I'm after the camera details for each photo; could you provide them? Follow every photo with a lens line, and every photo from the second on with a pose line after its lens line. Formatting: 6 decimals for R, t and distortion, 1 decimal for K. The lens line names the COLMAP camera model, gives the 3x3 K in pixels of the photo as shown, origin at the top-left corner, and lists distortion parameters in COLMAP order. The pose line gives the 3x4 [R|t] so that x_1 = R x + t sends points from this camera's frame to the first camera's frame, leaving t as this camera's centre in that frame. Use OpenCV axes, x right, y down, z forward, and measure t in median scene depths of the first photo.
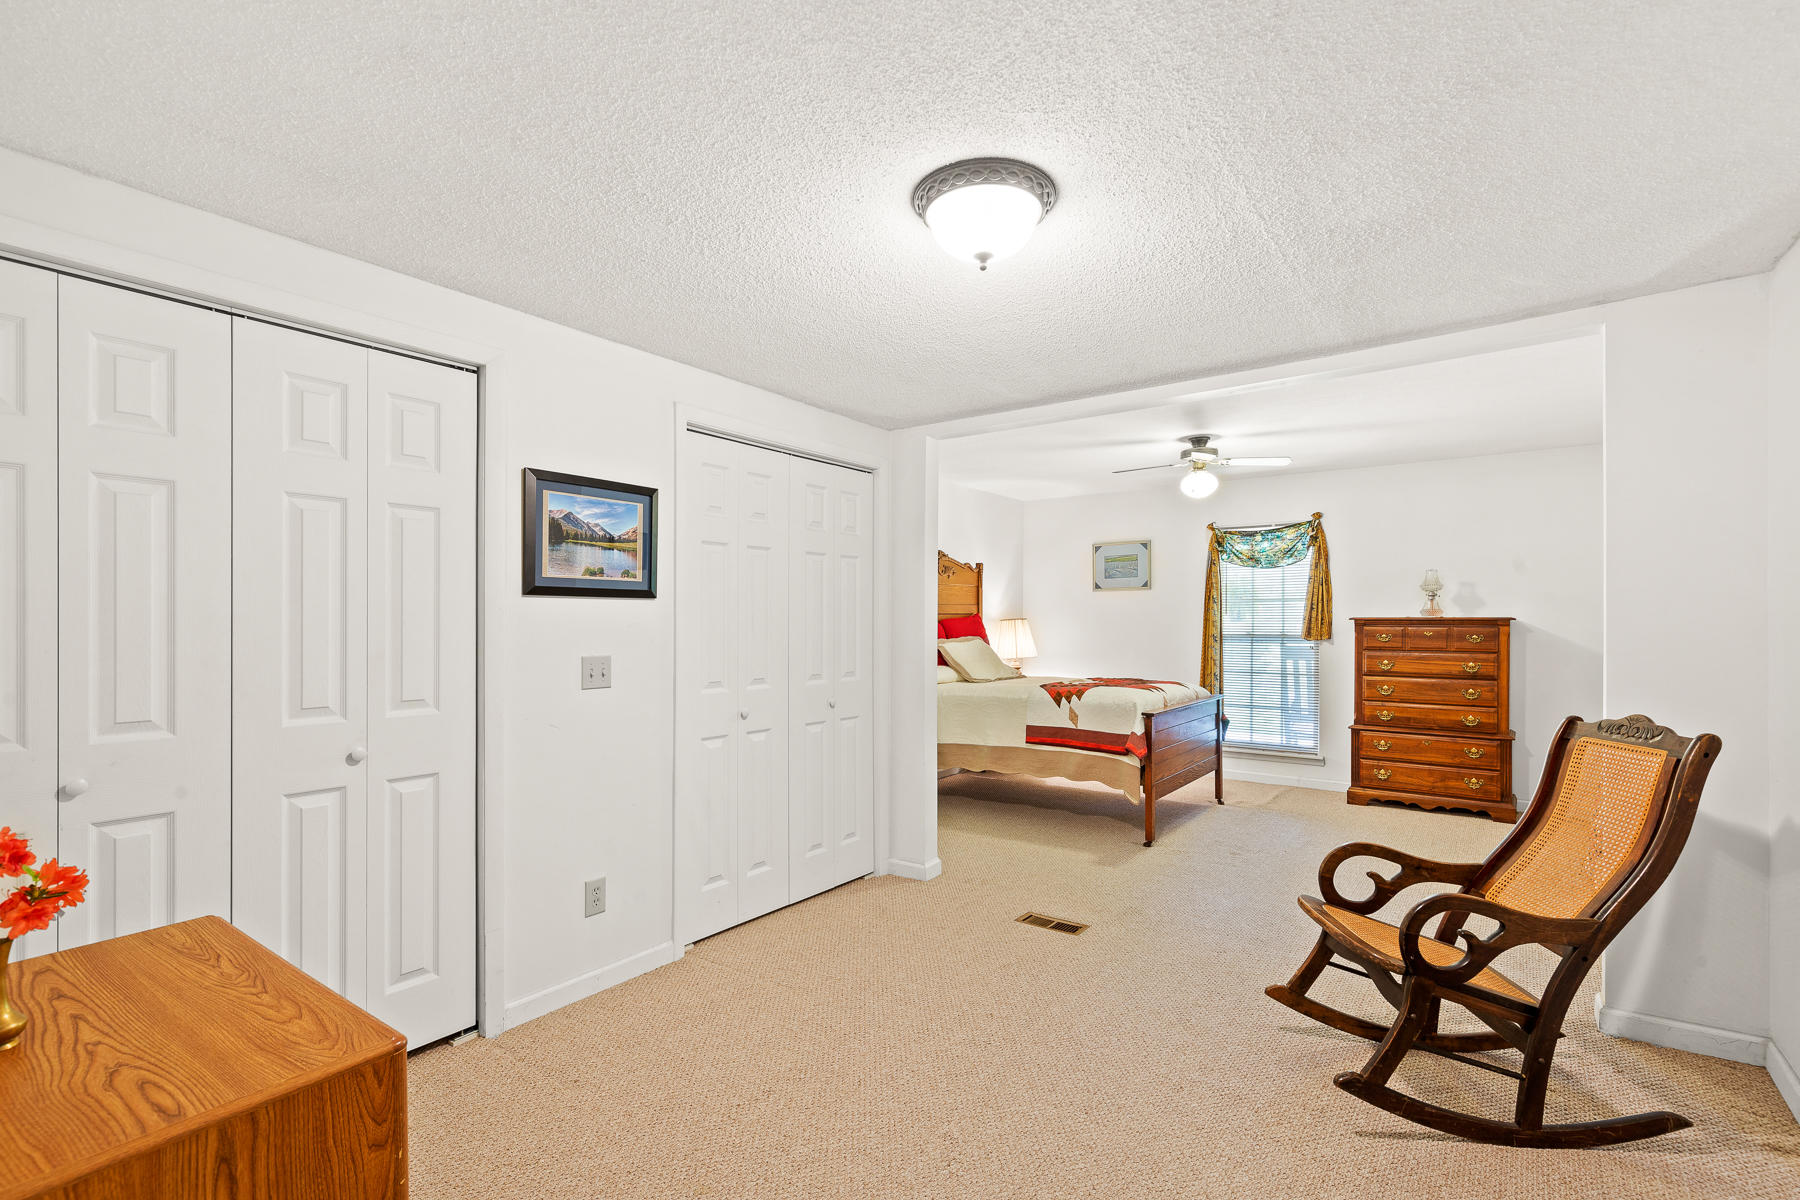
lens RADIAL K [[830.8, 0, 902.9], [0, 830.8, 612.5], [0, 0, 1]] dist [-0.000819, -0.000018]
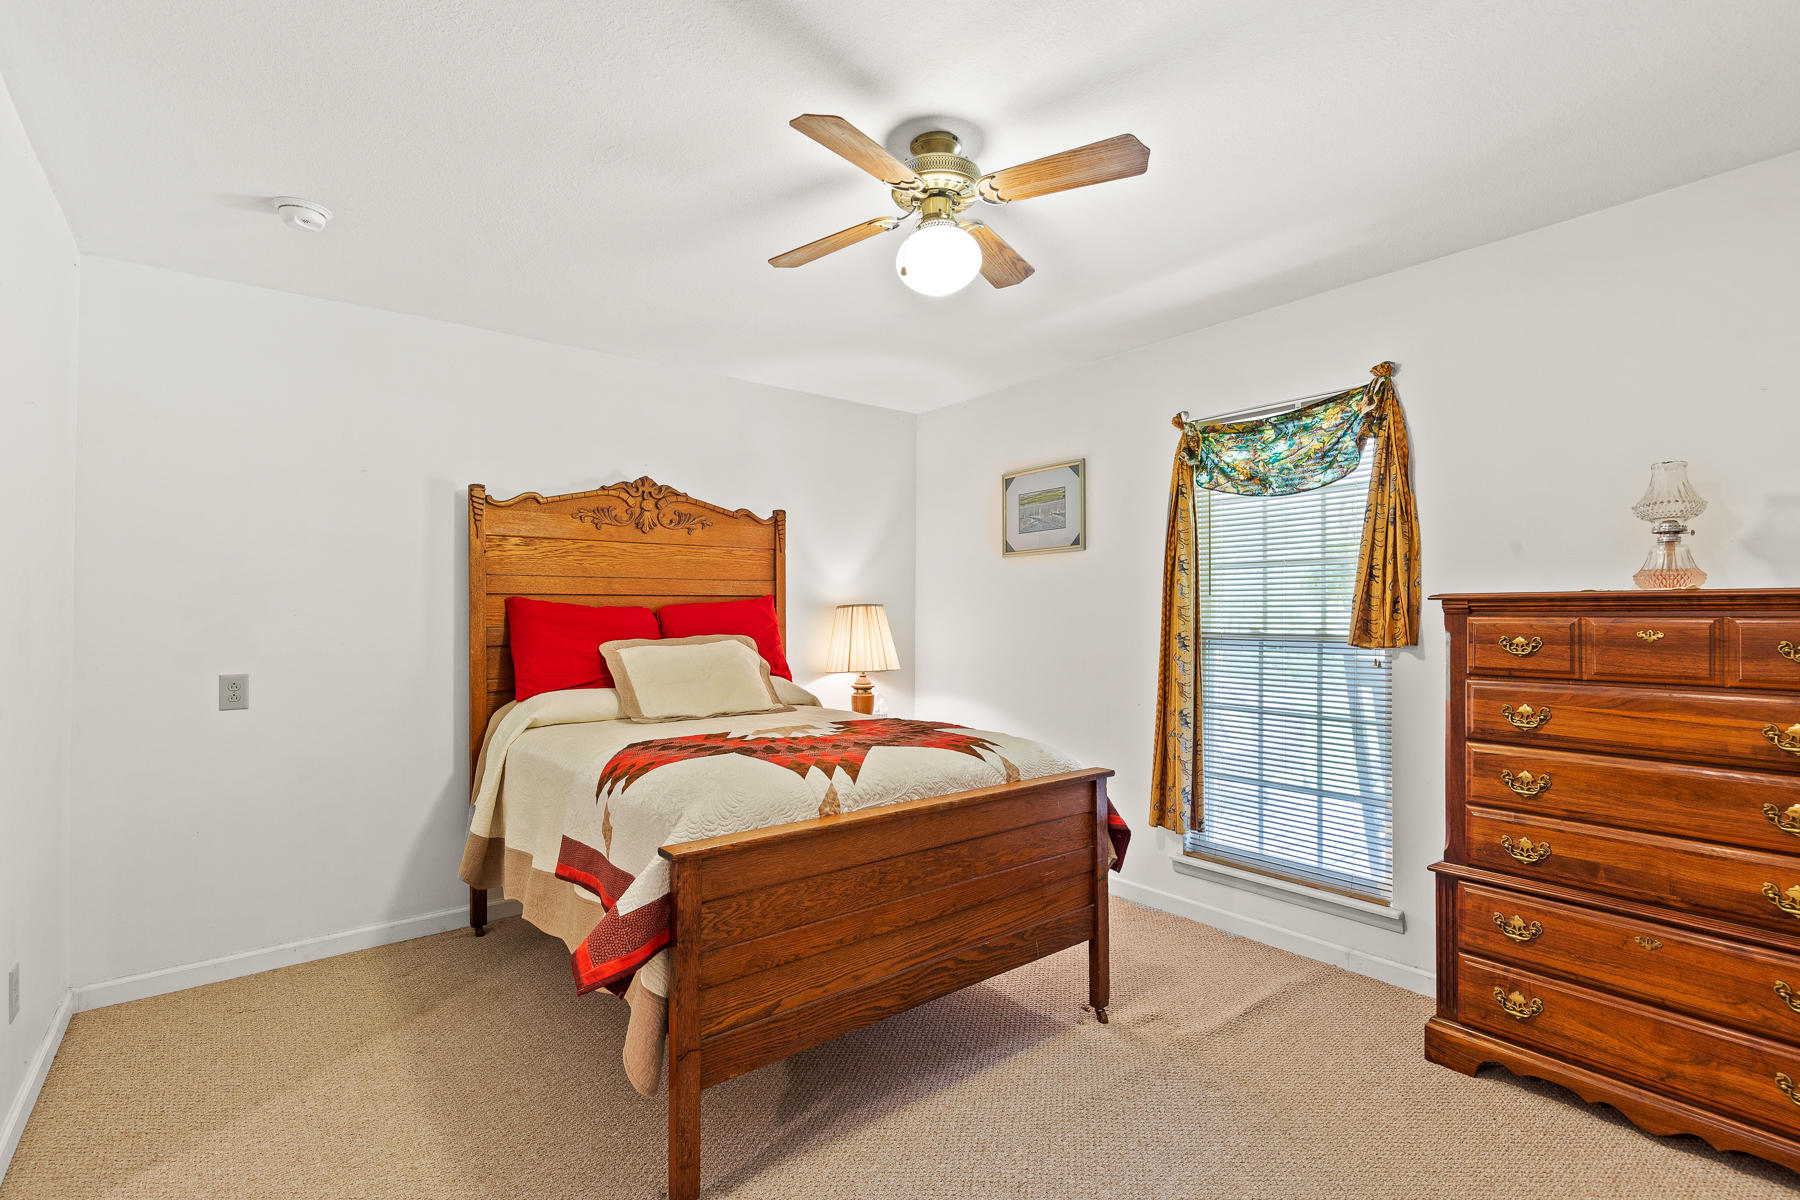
lens RADIAL K [[830.8, 0, 897.1], [0, 830.8, 599.6], [0, 0, 1]] dist [-0.000819, -0.000018]
pose [[0.962415, -0.004887, -0.271541, 0.370006], [0.002218, 0.999946, -0.010136, 0.011241], [0.271576, 0.009153, 0.962374, 0.502907]]
